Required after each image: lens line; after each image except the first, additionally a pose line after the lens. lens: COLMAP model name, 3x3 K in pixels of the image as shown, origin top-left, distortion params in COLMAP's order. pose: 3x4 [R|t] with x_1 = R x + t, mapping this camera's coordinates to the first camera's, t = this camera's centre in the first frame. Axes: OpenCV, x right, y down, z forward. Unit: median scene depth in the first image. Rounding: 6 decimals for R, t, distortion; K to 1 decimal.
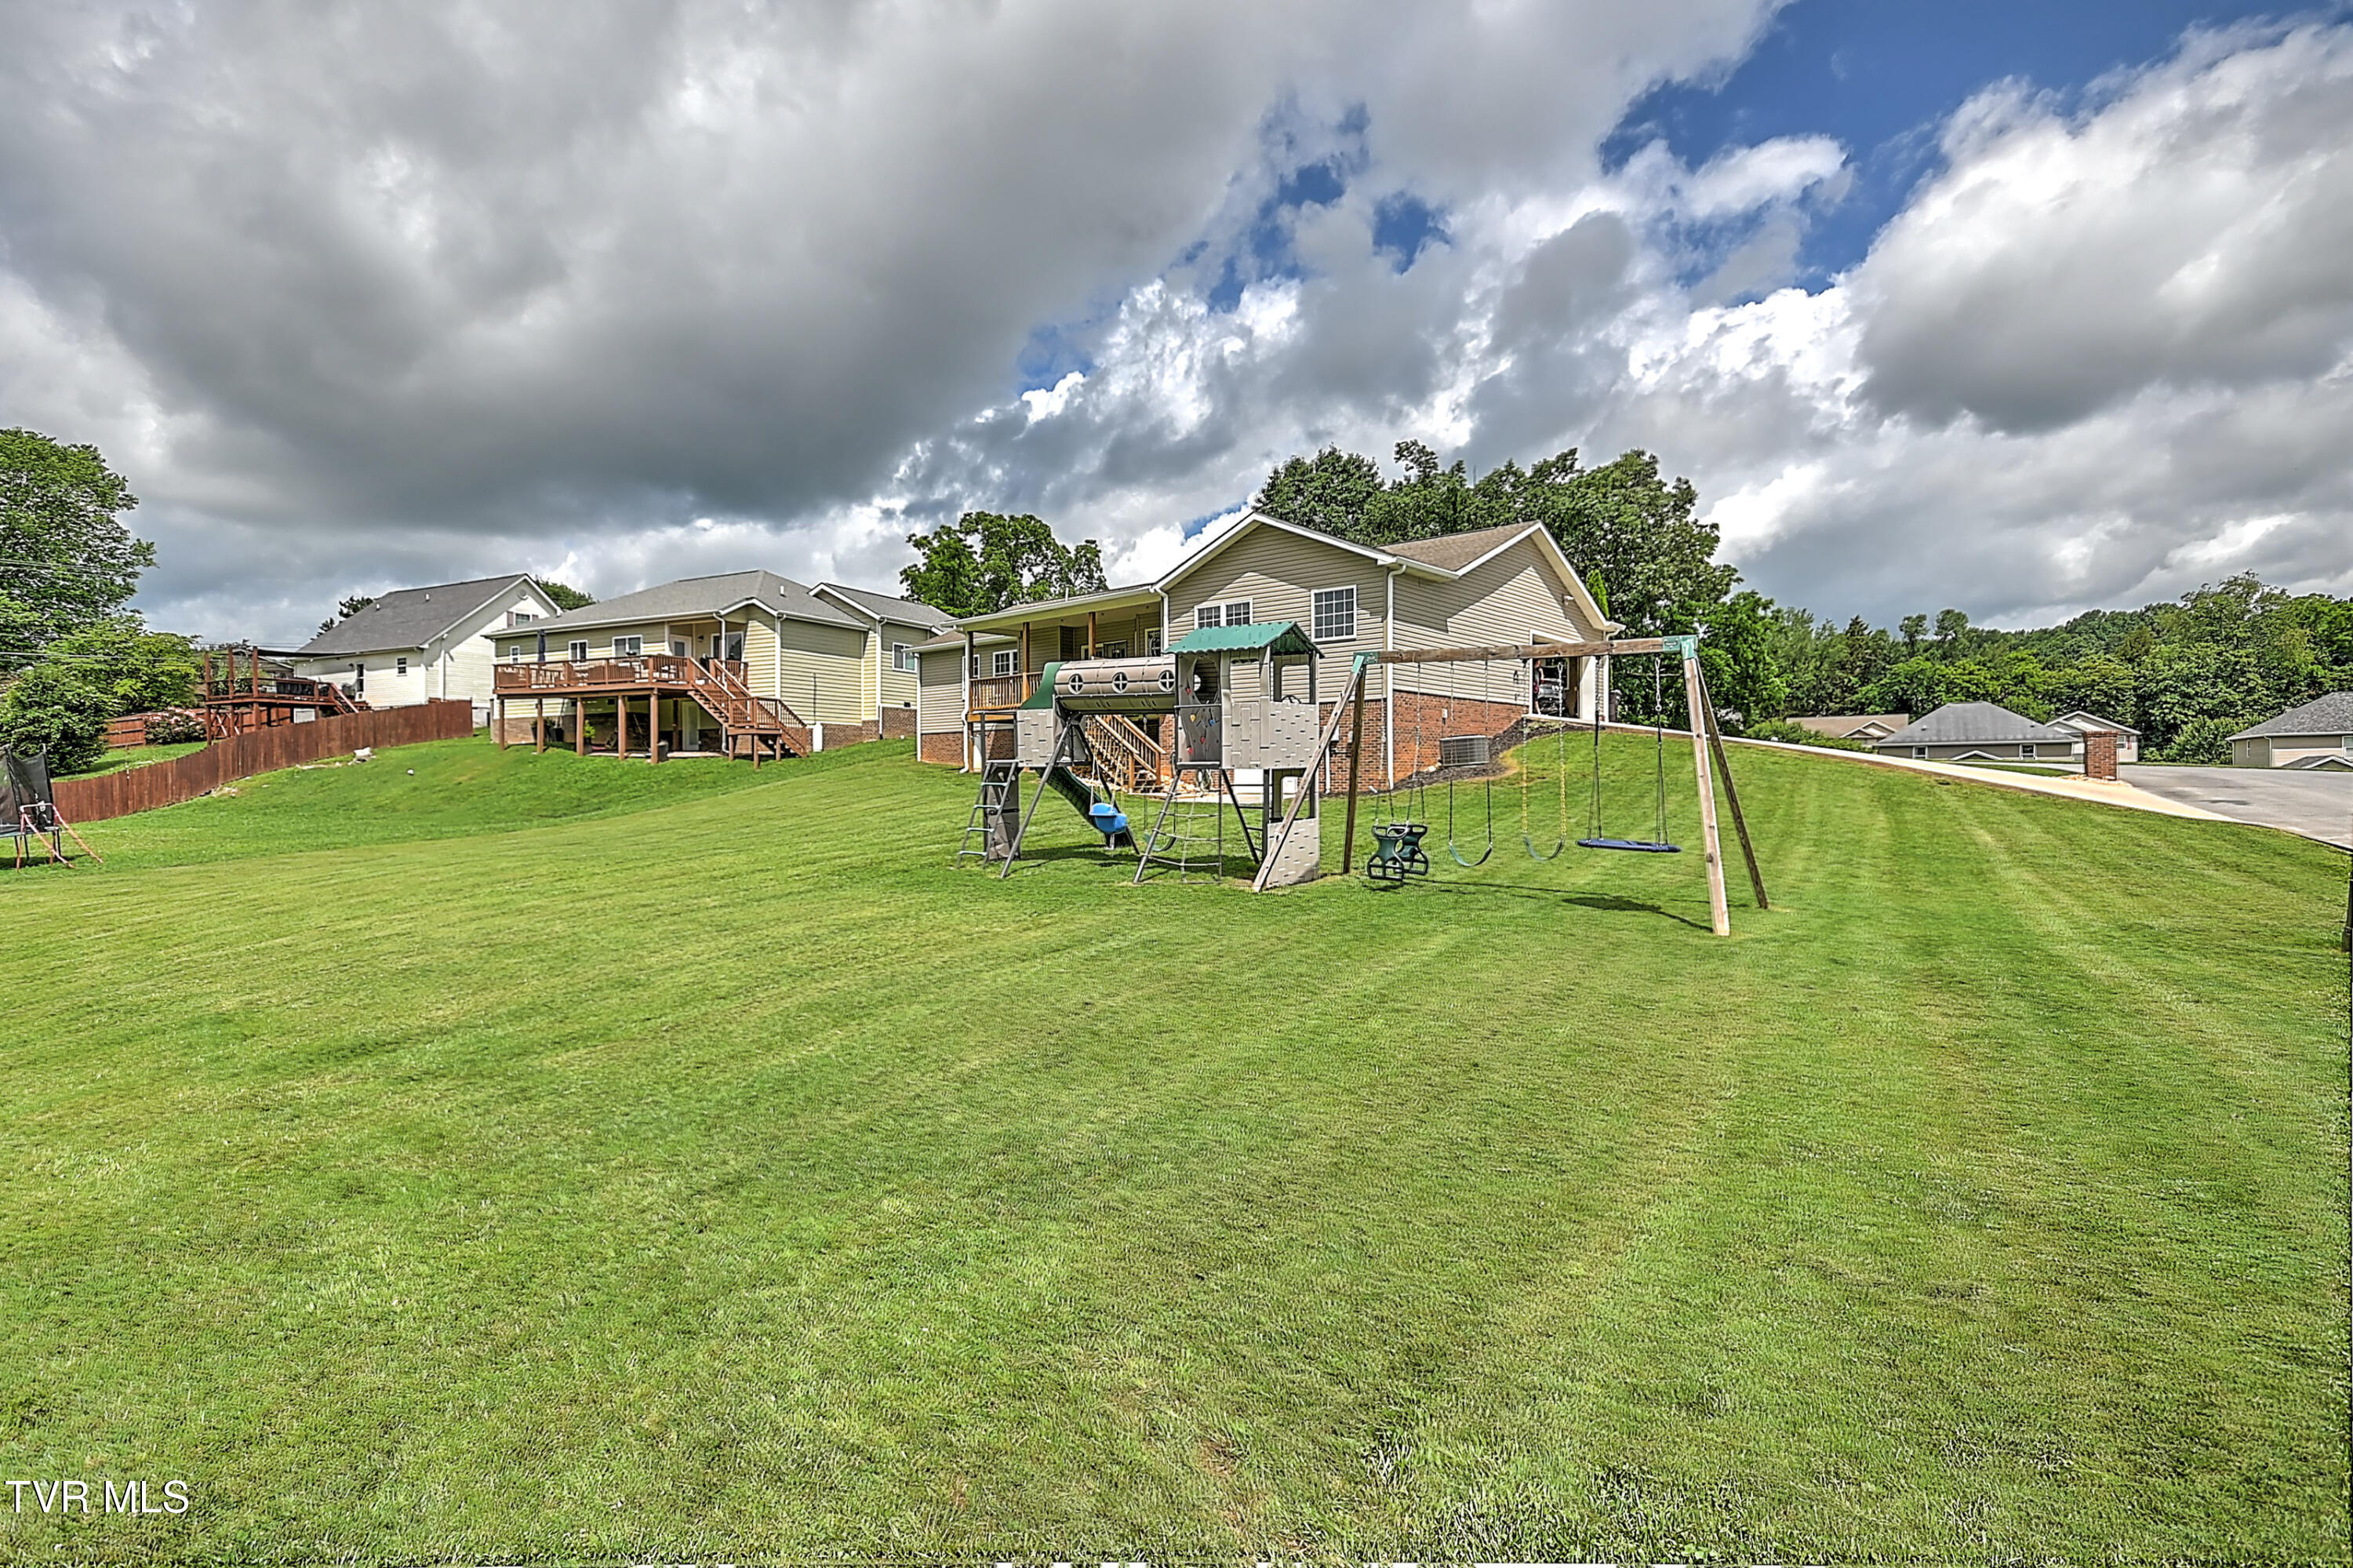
lens RADIAL K [[1111.7, 0, 1180.4], [0, 1111.7, 775.3], [0, 0, 1]] dist [0.029358, 0.001557]
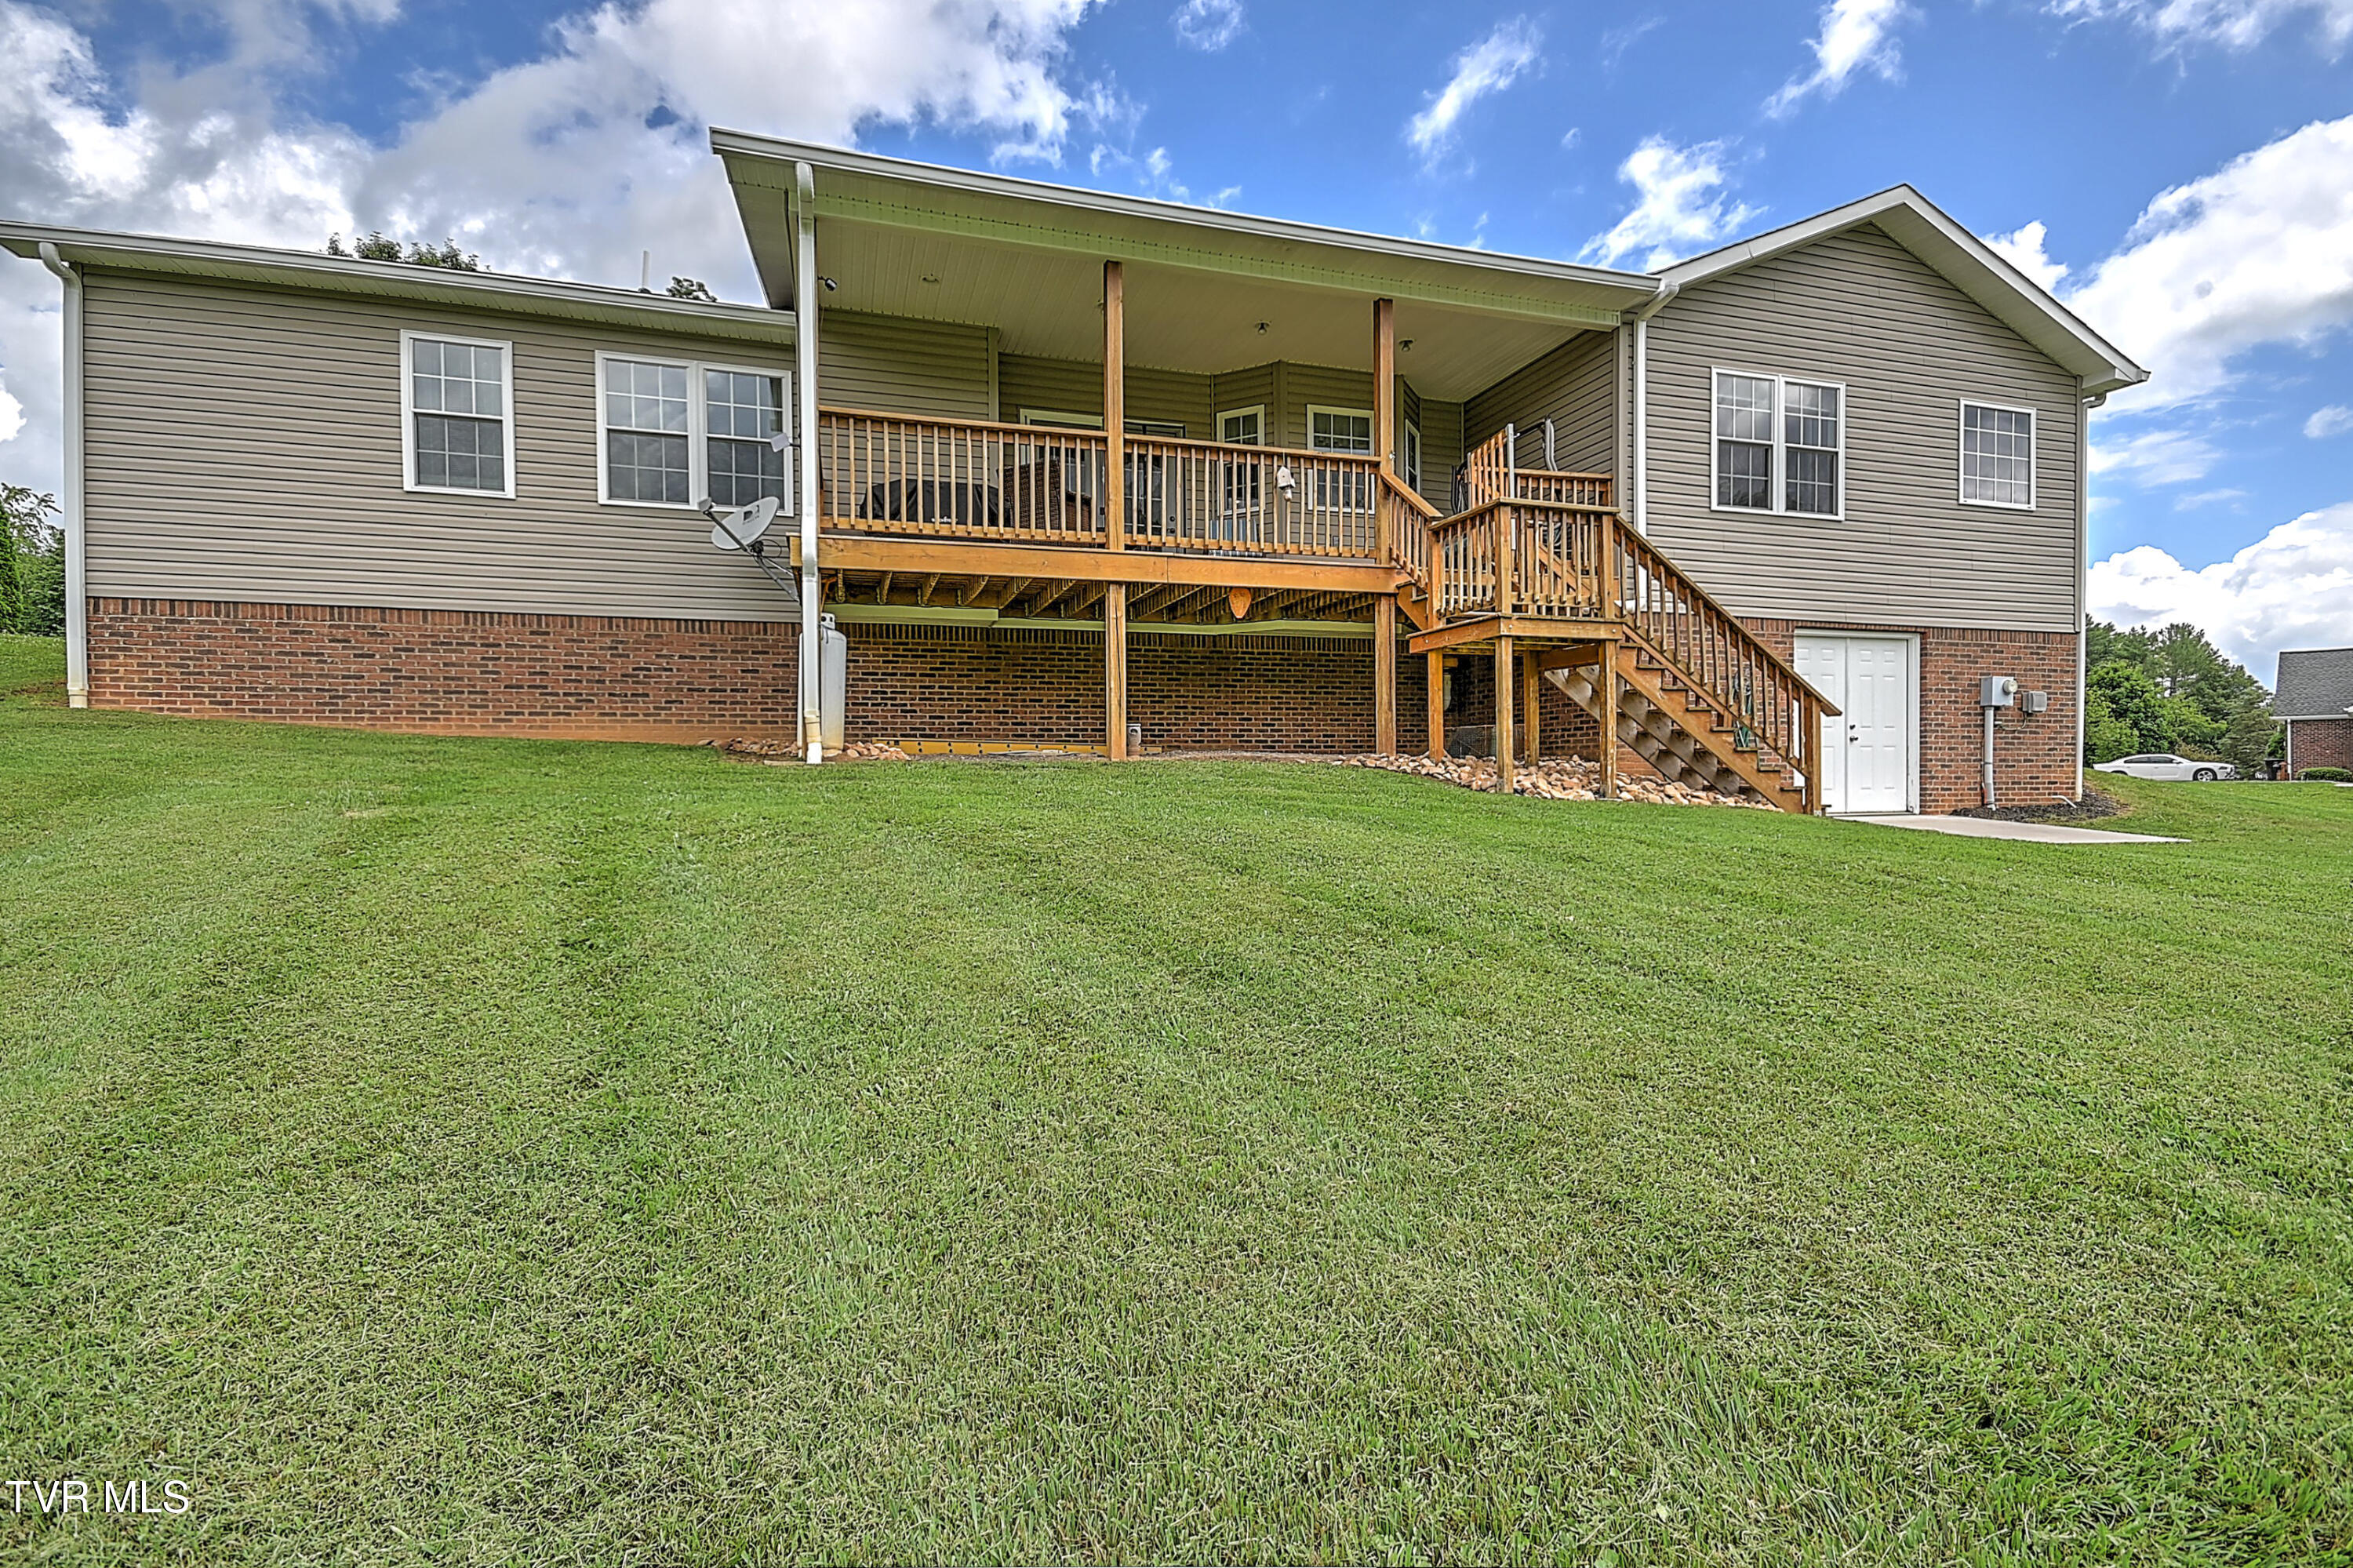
lens RADIAL K [[1026.9, 0, 1168.0], [0, 1026.9, 782.3], [0, 0, 1]] dist [0.016757, -0.002045]
pose [[0.543176, -0.010636, 0.839551, -0.270416], [-0.004131, 0.999874, 0.015340, -0.001567], [-0.839609, -0.011800, 0.543064, 0.616957]]
